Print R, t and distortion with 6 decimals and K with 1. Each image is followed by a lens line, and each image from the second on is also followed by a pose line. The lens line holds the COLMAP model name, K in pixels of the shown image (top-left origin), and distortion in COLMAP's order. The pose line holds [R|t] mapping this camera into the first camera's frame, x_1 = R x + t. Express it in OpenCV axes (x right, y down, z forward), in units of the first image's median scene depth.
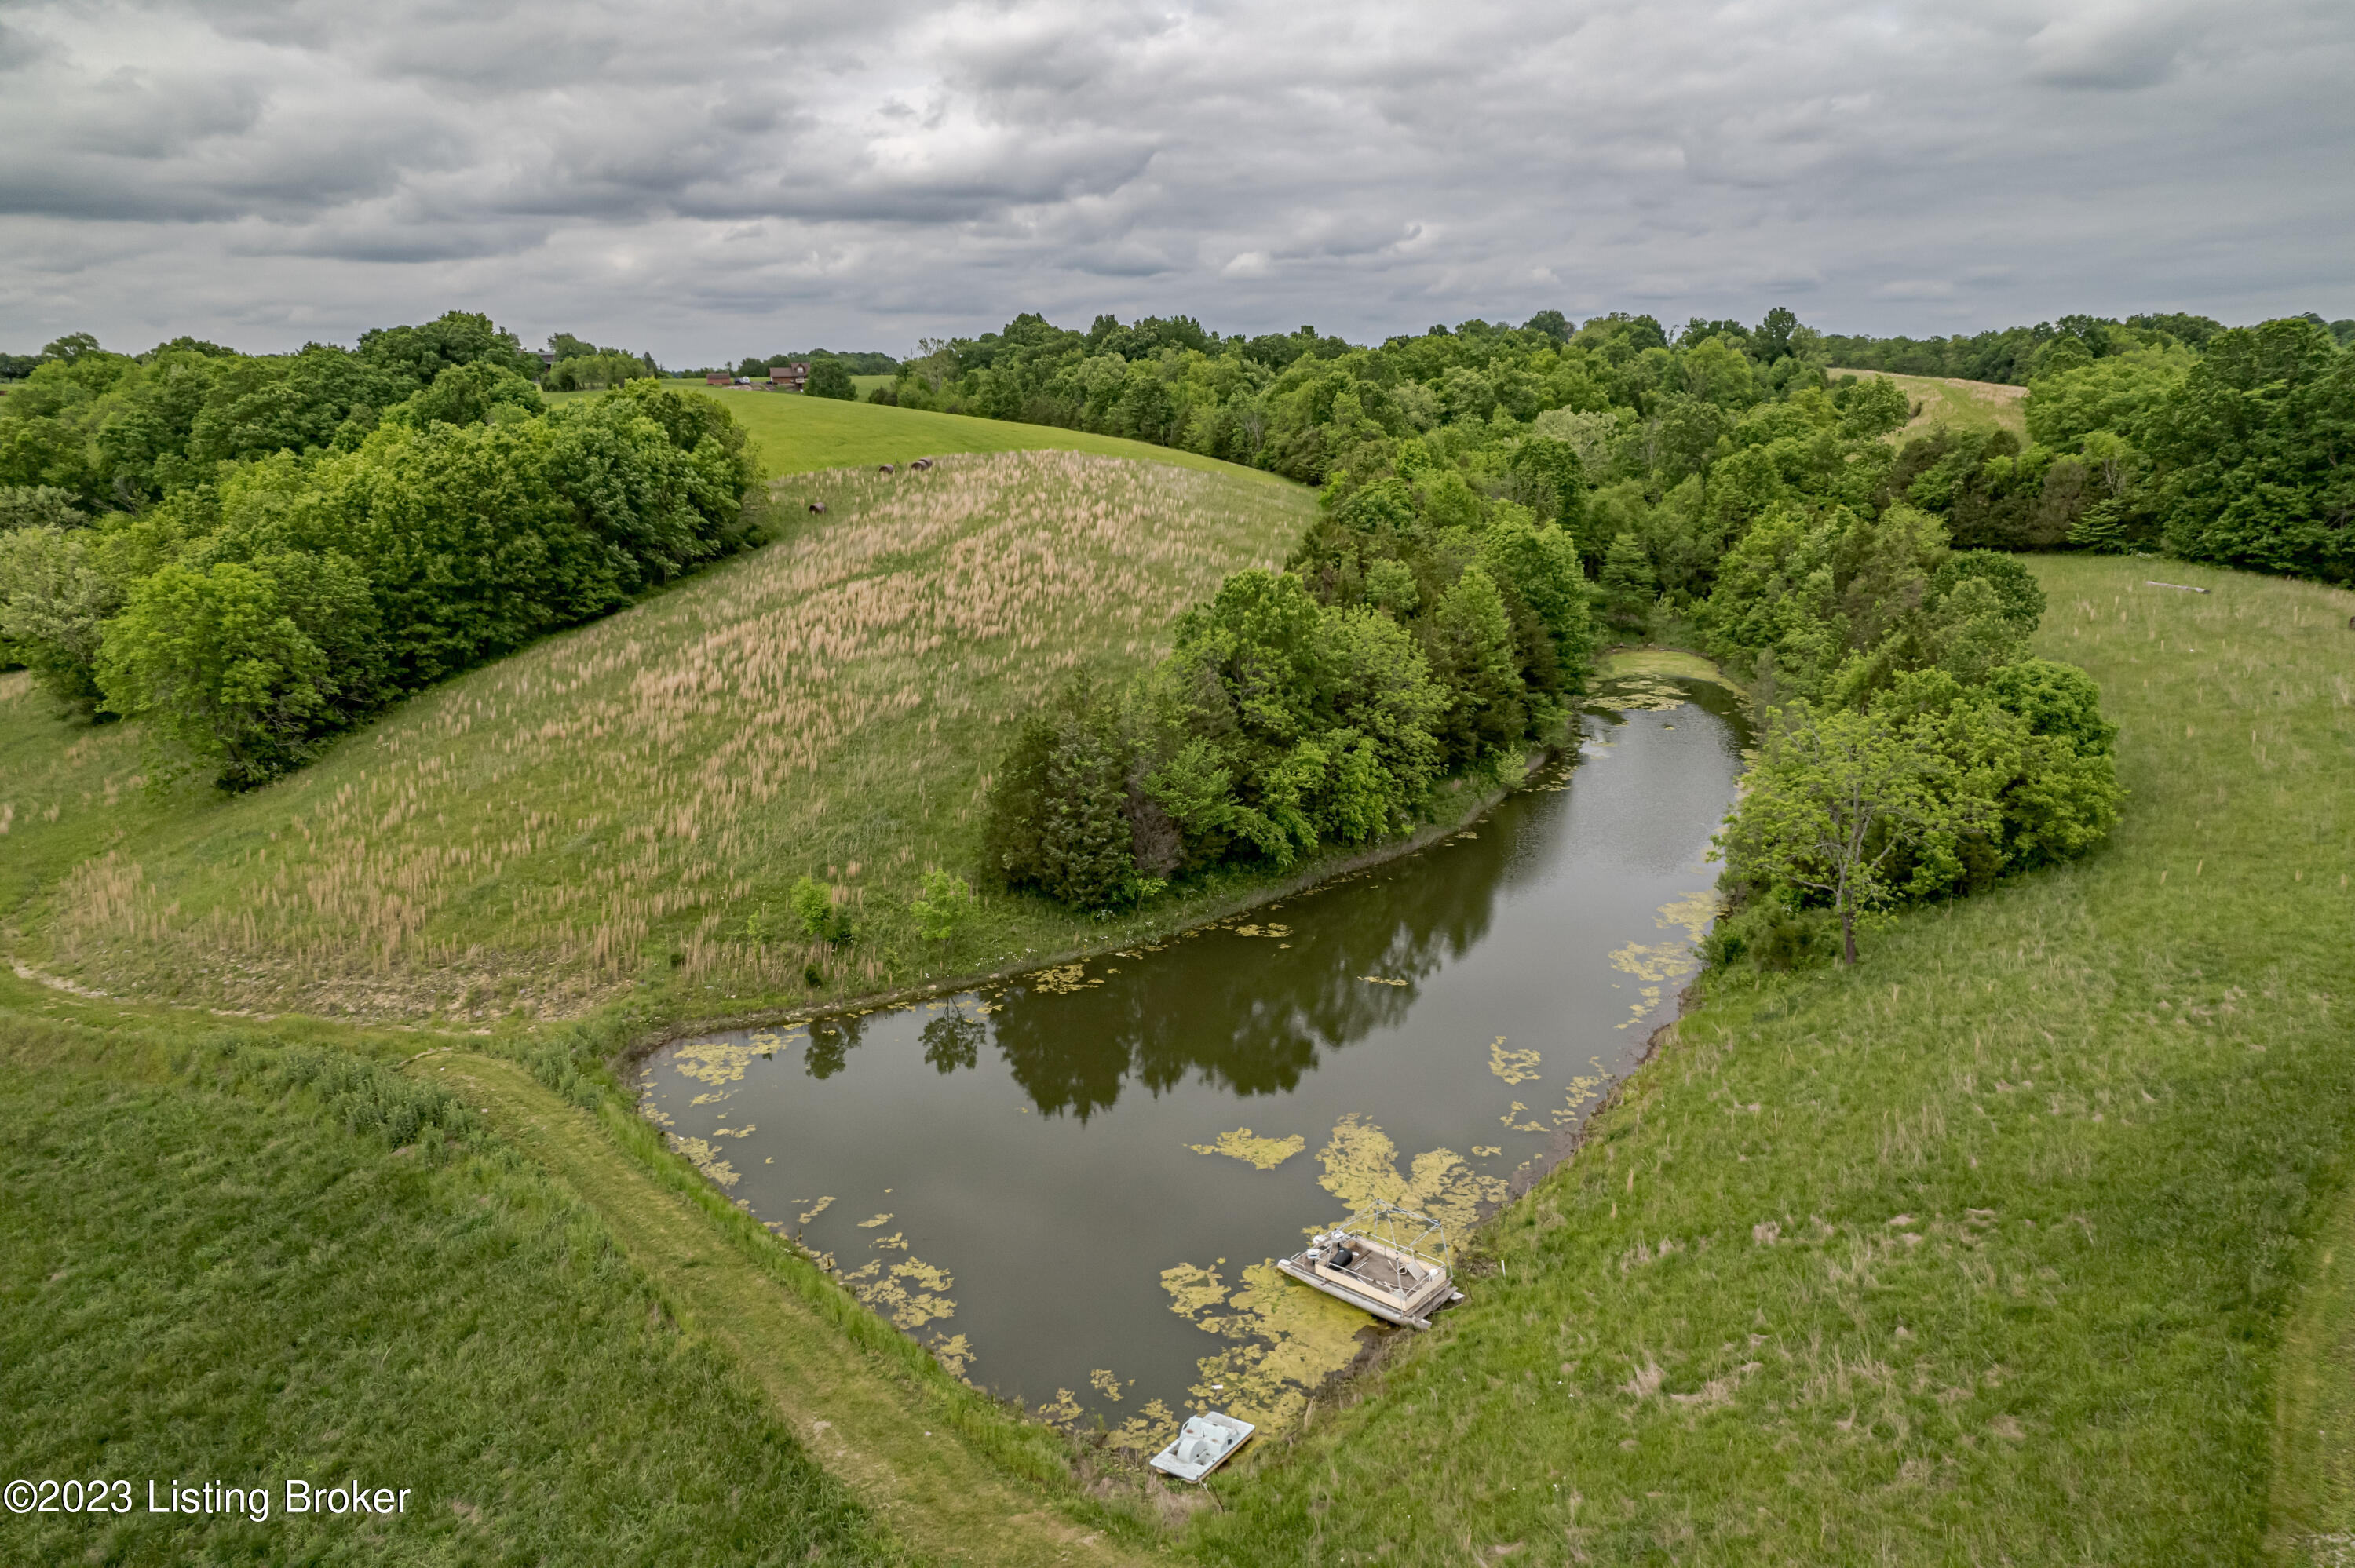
lens RADIAL K [[1502.2, 0, 1177.5], [0, 1502.2, 784.0], [0, 0, 1]] dist [-0.068199, 0.048388]
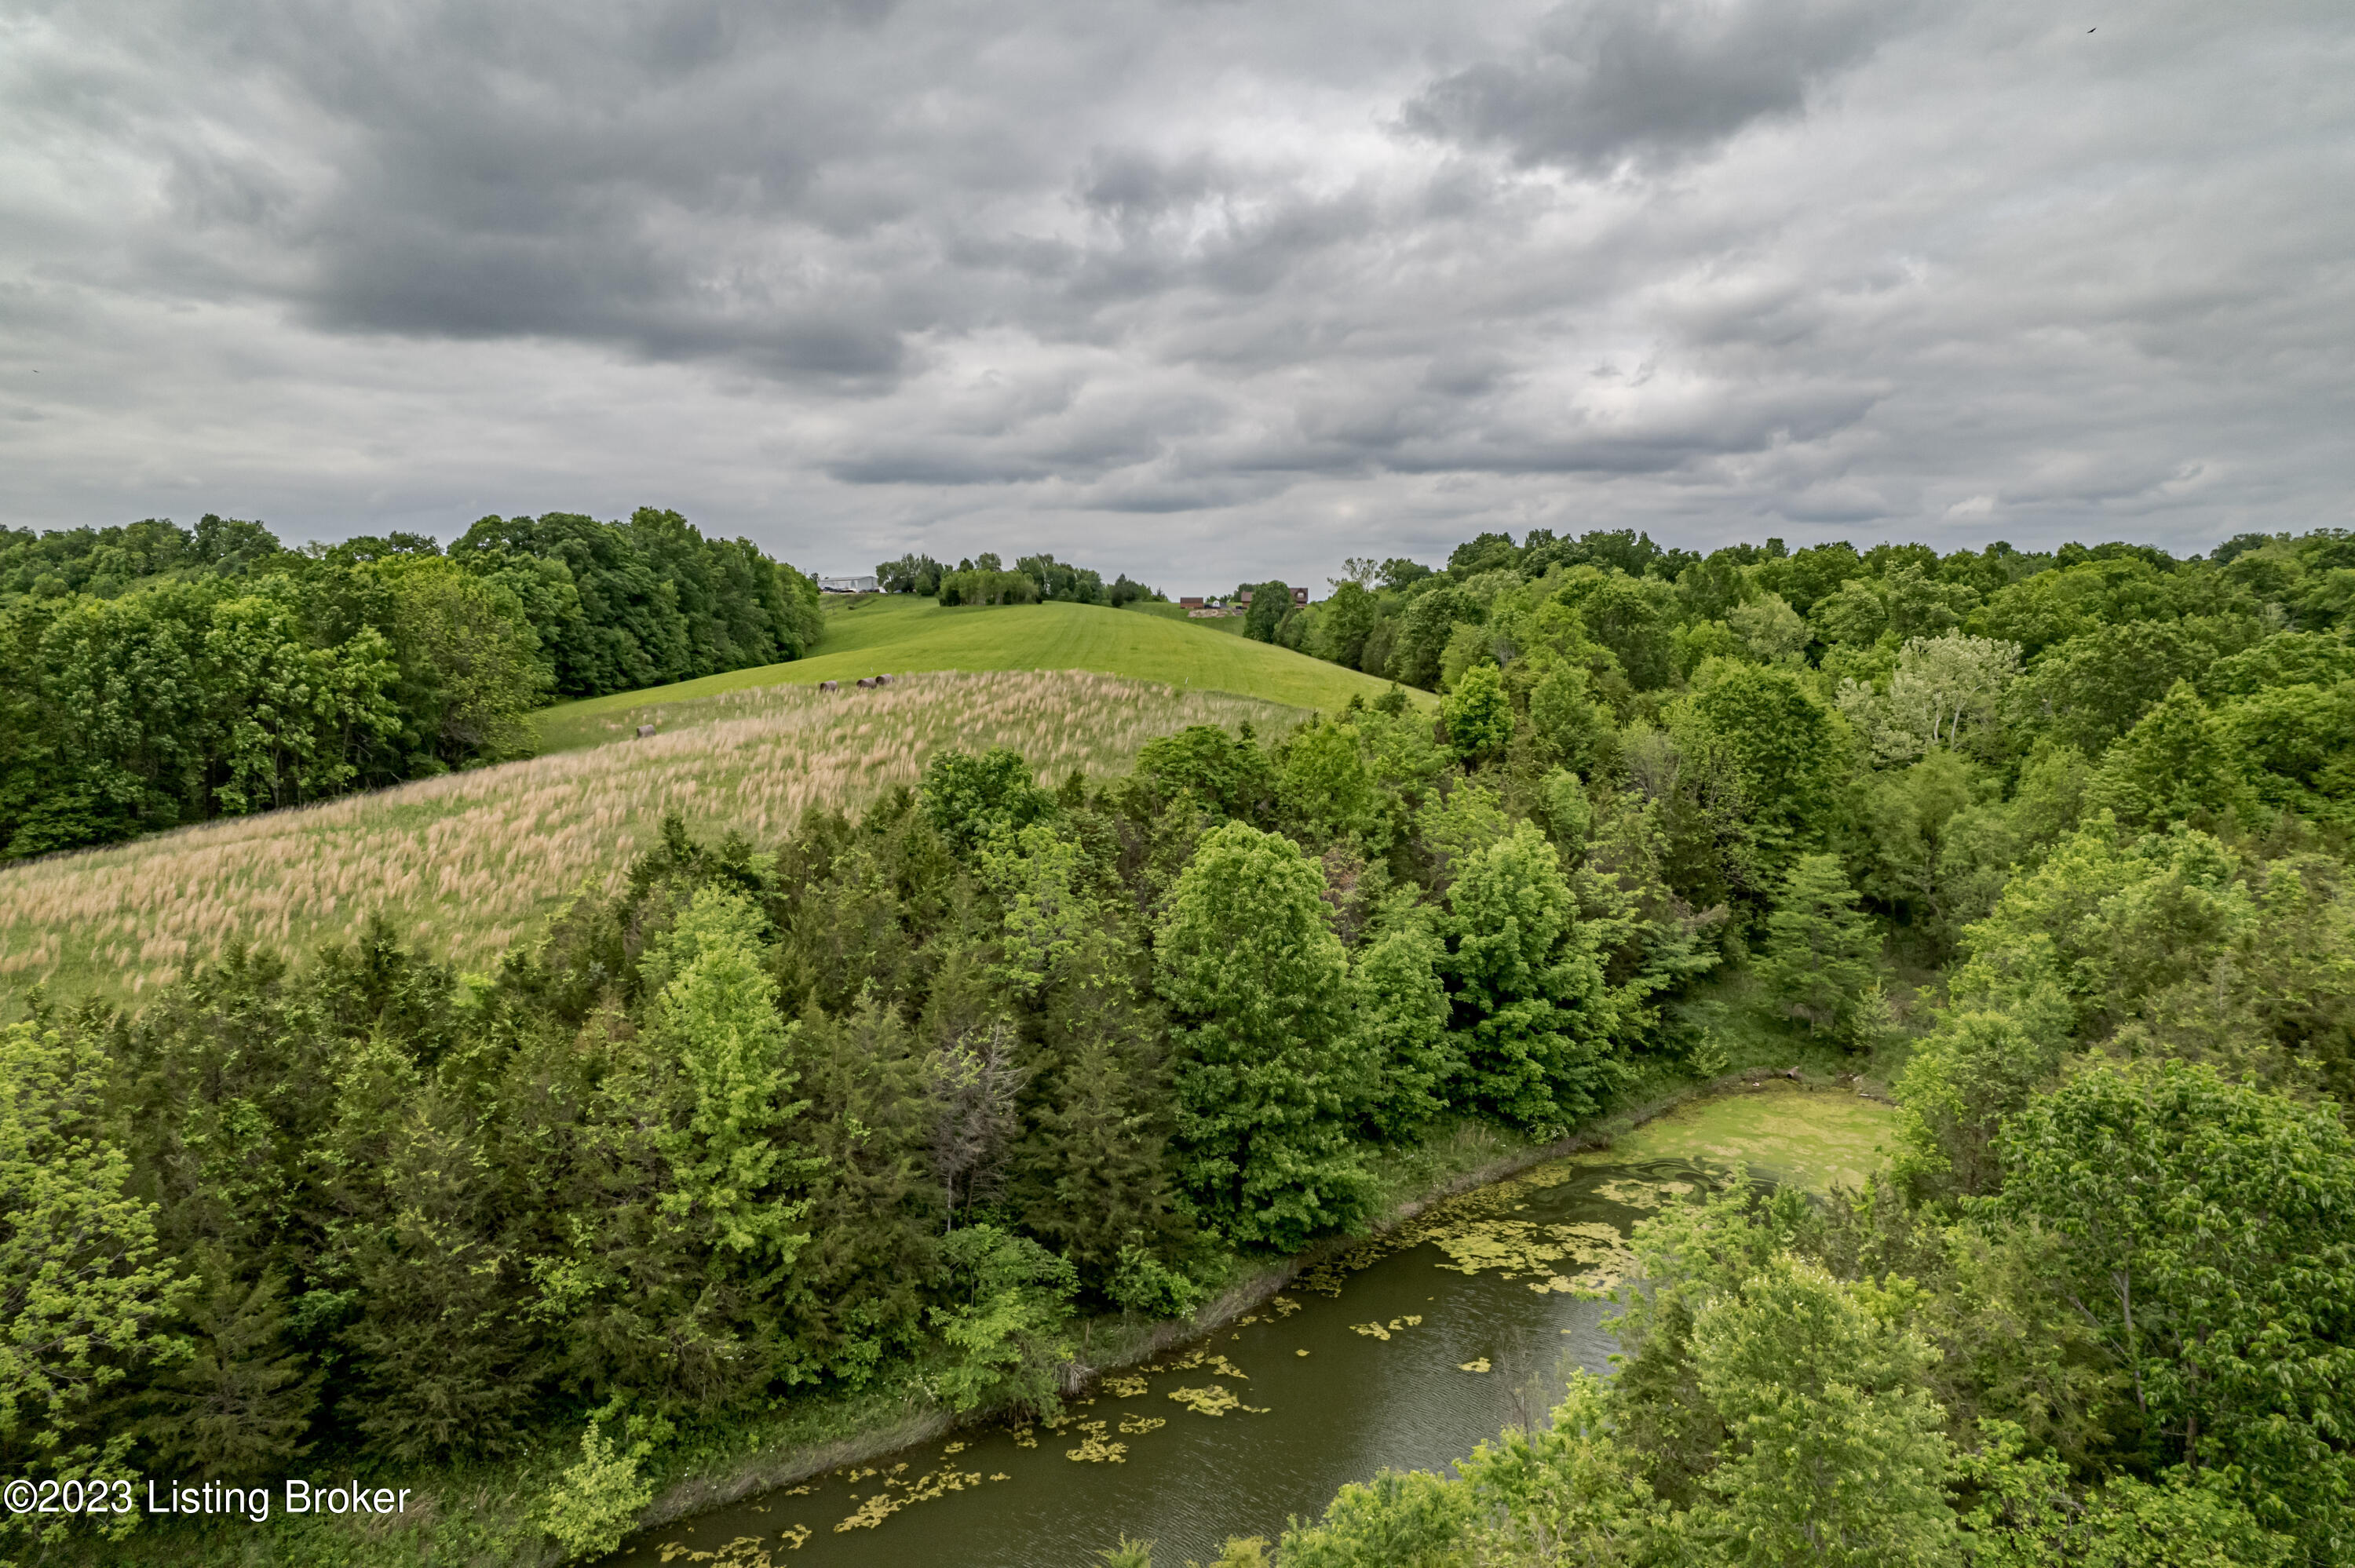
lens RADIAL K [[1501.6, 0, 1187.4], [0, 1501.6, 670.6], [0, 0, 1]] dist [-0.136158, 0.133474]
pose [[0.897374, 0.029197, -0.440303, 0.437607], [-0.129553, 0.971268, -0.199635, -0.135921], [0.421824, 0.236190, 0.875374, 0.618272]]
